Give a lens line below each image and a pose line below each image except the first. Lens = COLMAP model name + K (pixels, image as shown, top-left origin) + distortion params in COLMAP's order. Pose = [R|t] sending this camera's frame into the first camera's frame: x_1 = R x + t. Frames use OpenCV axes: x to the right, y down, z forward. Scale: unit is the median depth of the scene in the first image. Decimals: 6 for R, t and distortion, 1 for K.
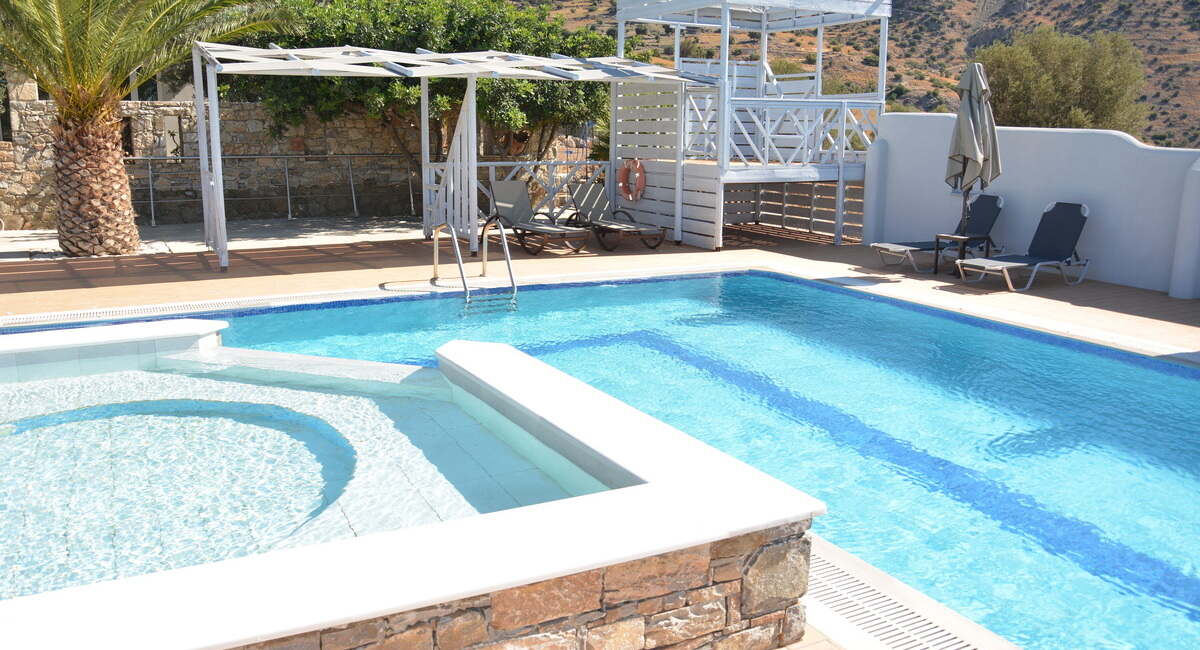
lens RADIAL K [[940.2, 0, 600.0], [0, 940.2, 325.0], [0, 0, 1]] dist [-0.164928, 0.127259]
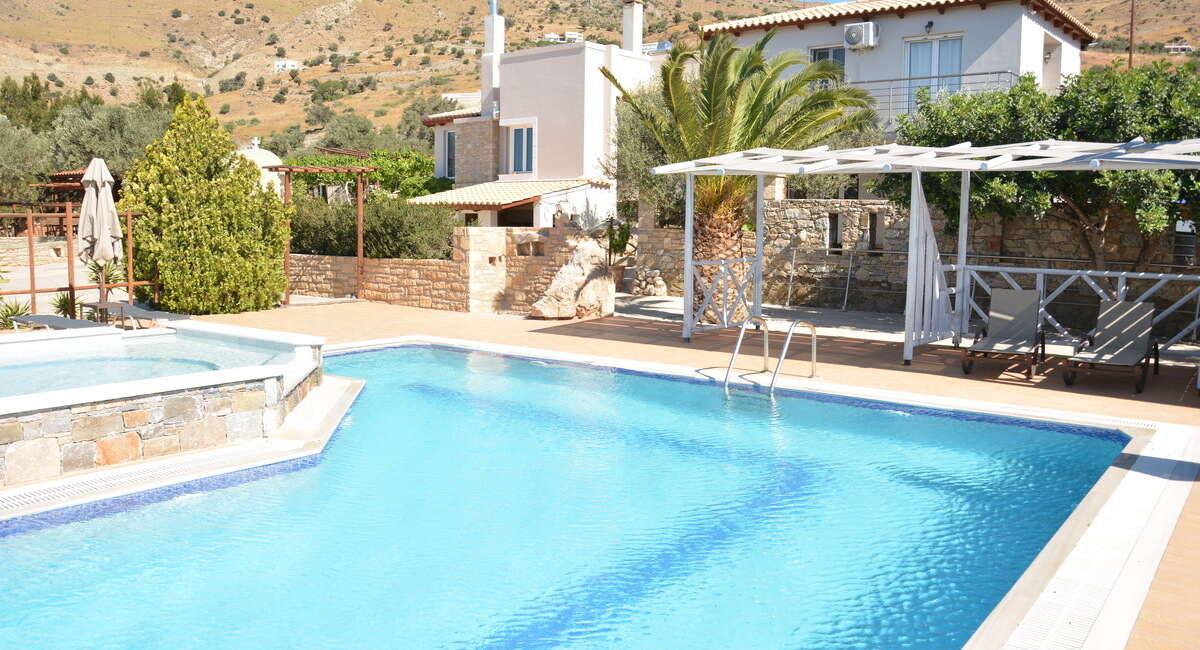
lens RADIAL K [[940.2, 0, 600.0], [0, 940.2, 325.0], [0, 0, 1]] dist [-0.164928, 0.127259]
pose [[0.418768, 0.094138, -0.903201, 0.414171], [-0.194534, 0.980822, 0.012033, -0.047622], [0.887012, 0.170664, 0.429050, 0.251575]]
